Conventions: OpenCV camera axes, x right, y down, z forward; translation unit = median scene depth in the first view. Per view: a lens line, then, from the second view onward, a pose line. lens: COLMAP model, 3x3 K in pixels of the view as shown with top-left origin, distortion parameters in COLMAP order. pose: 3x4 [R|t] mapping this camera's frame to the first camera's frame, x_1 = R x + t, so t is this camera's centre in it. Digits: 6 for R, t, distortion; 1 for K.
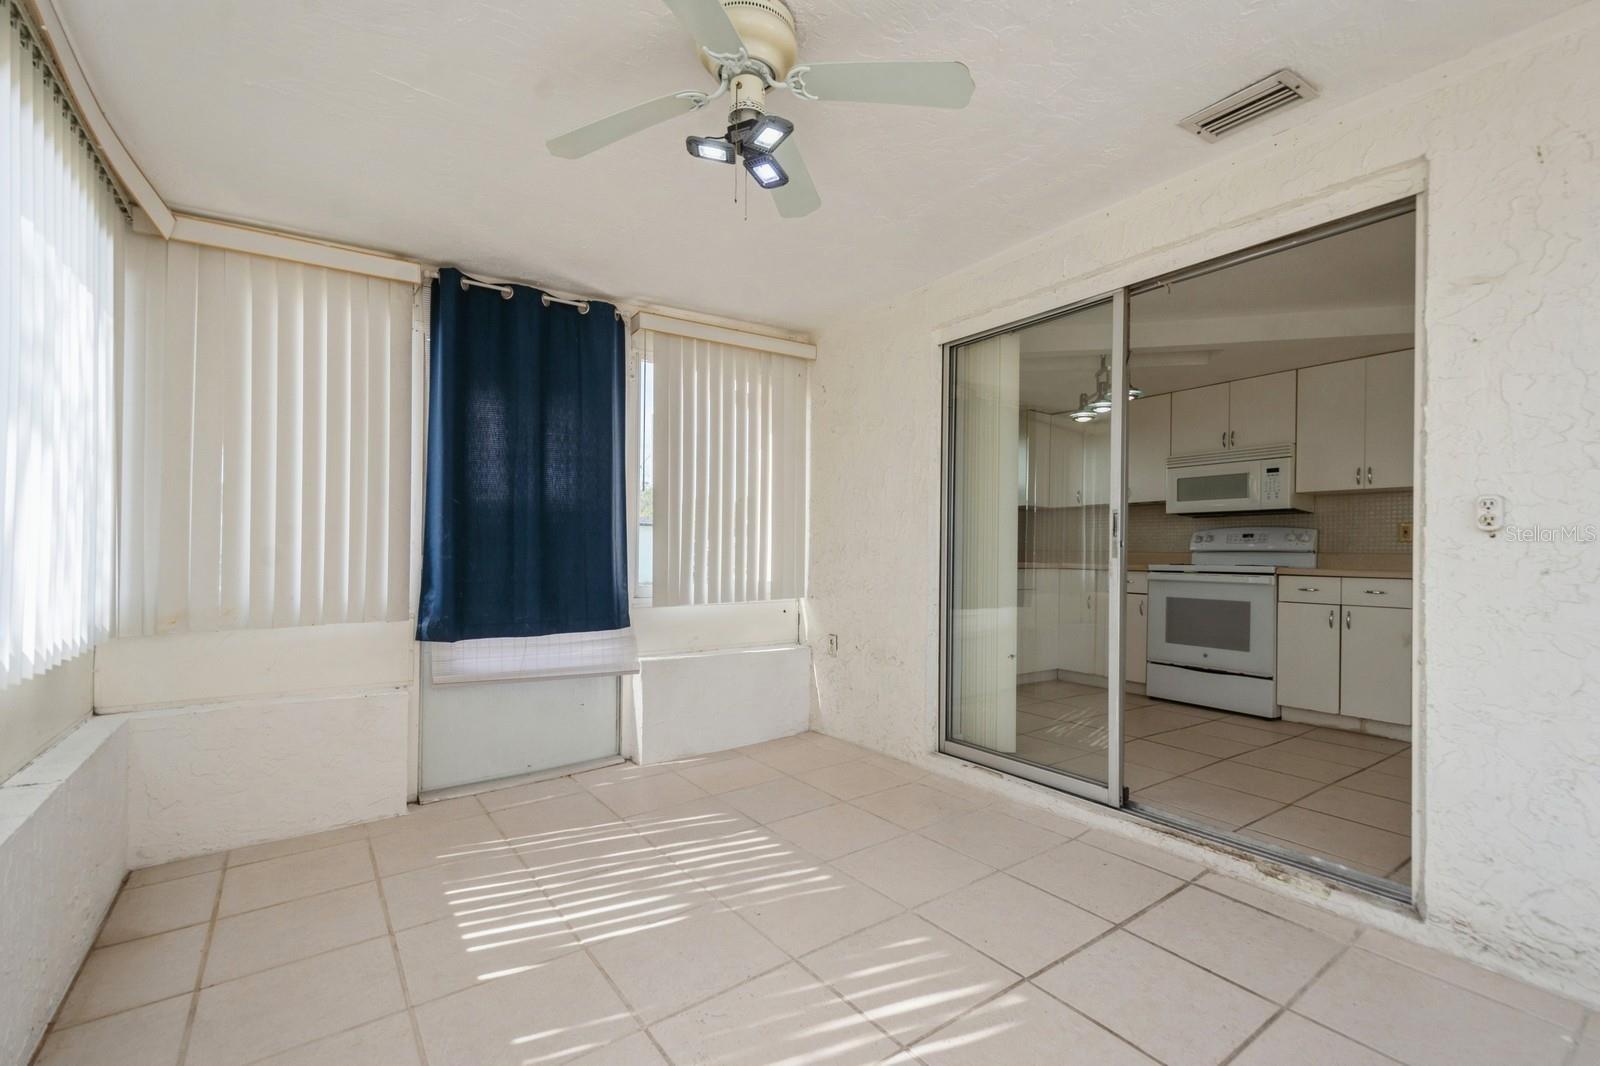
lens RADIAL K [[696.3, 0, 811.0], [0, 696.3, 553.4], [0, 0, 1]] dist [0.004127, 0.000062]
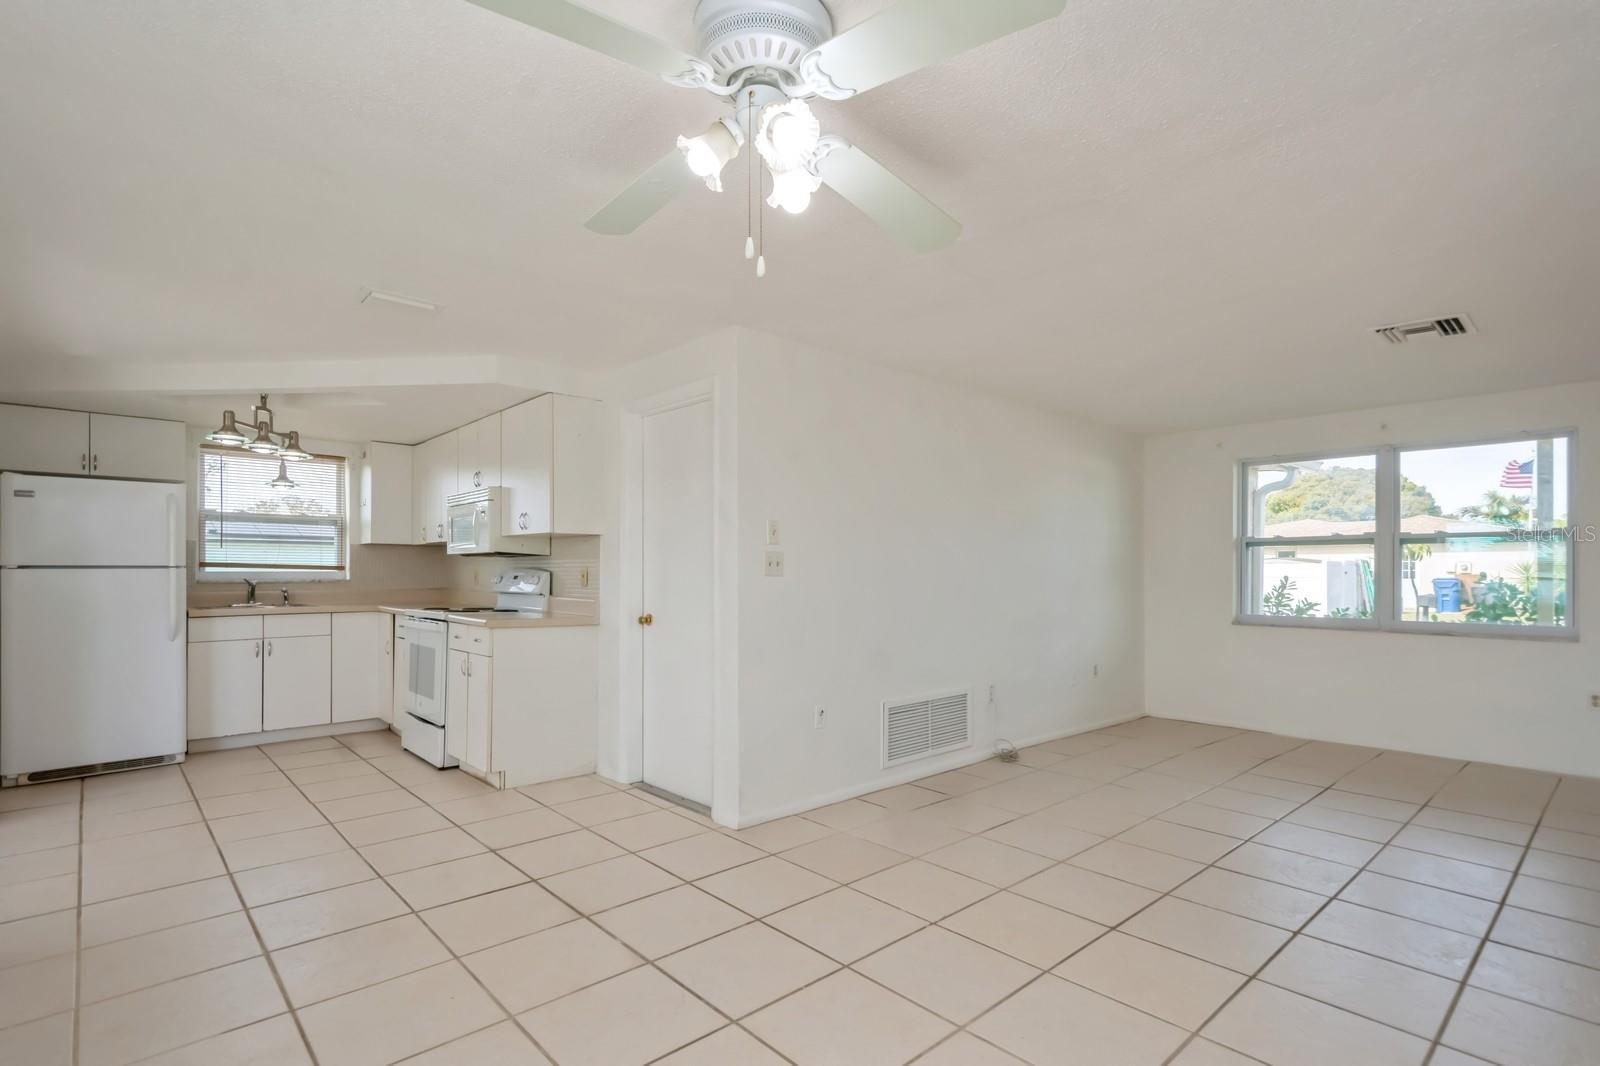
lens RADIAL K [[779.7, 0, 809.0], [0, 779.7, 566.9], [0, 0, 1]] dist [0.028423, -0.010775]
pose [[0.994071, -0.010164, 0.108253, 1.309938], [0.010617, 0.999937, -0.003609, -0.045460], [-0.108210, 0.004737, 0.994117, -0.189068]]
